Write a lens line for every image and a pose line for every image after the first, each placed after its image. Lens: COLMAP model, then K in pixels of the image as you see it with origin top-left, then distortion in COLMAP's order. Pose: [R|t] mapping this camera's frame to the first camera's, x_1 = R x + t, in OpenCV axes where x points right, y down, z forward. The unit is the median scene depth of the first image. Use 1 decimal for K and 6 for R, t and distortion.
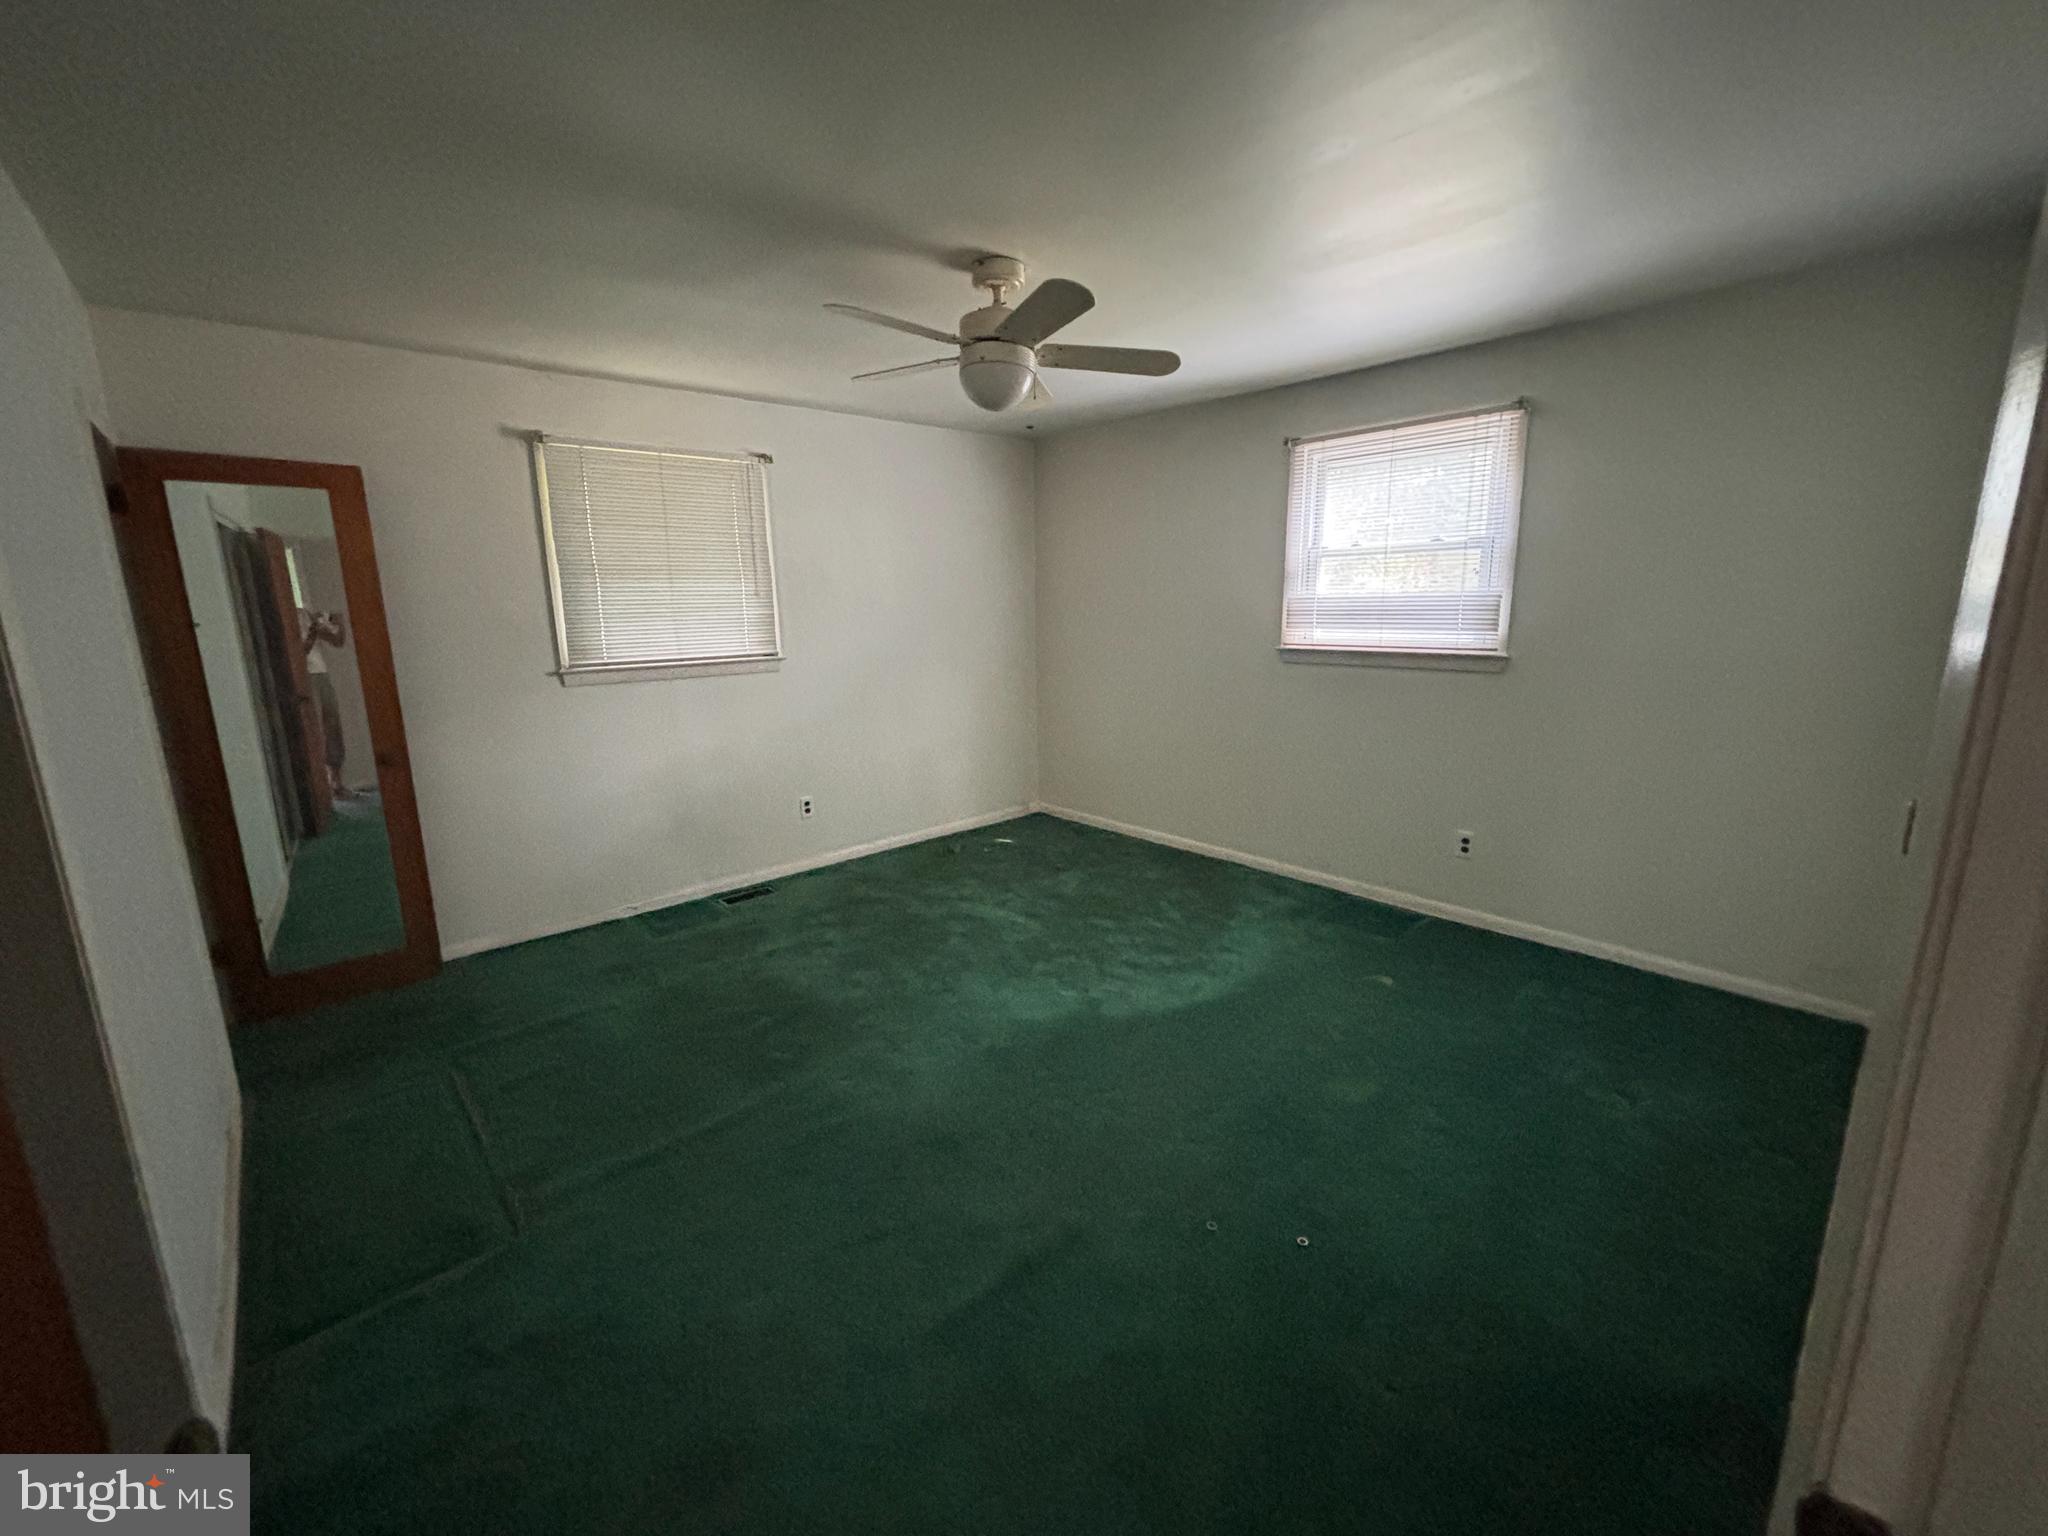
lens RADIAL K [[830.5, 0, 1017.9], [0, 830.5, 765.8], [0, 0, 1]] dist [-0.001207, -0.000229]
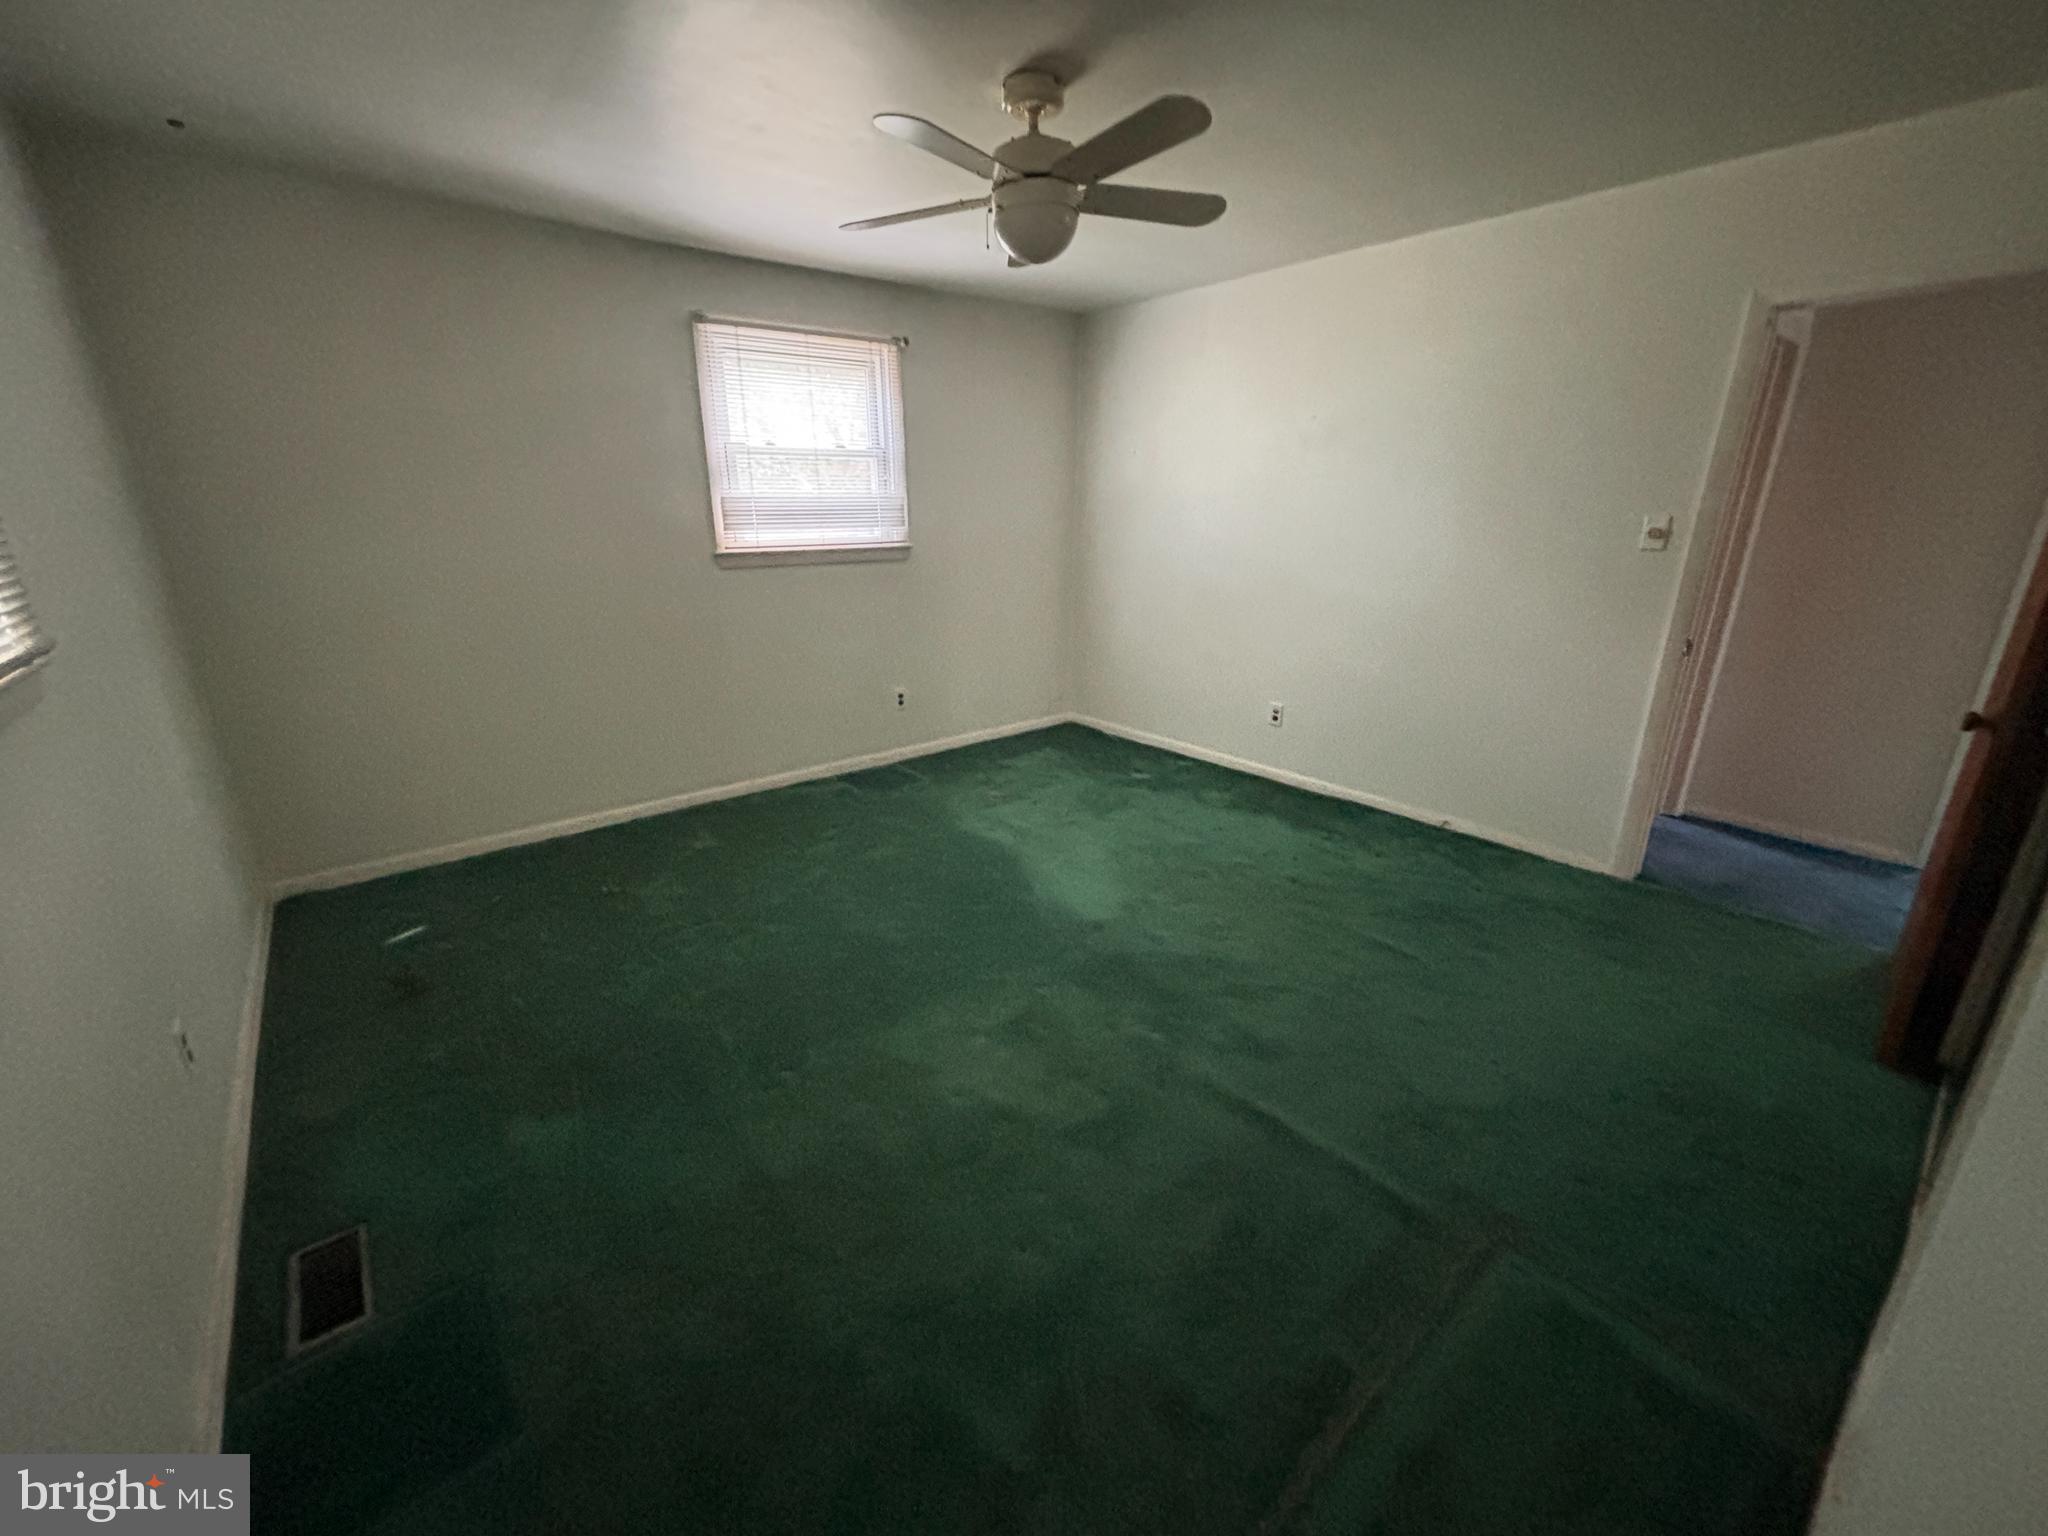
lens RADIAL K [[830.5, 0, 1017.3], [0, 830.5, 769.7], [0, 0, 1]] dist [-0.001207, -0.000229]
pose [[0.050487, -0.296163, 0.953802, -0.679406], [0.199000, 0.938853, 0.280988, -0.121768], [-0.978698, 0.175621, 0.106336, 0.688161]]
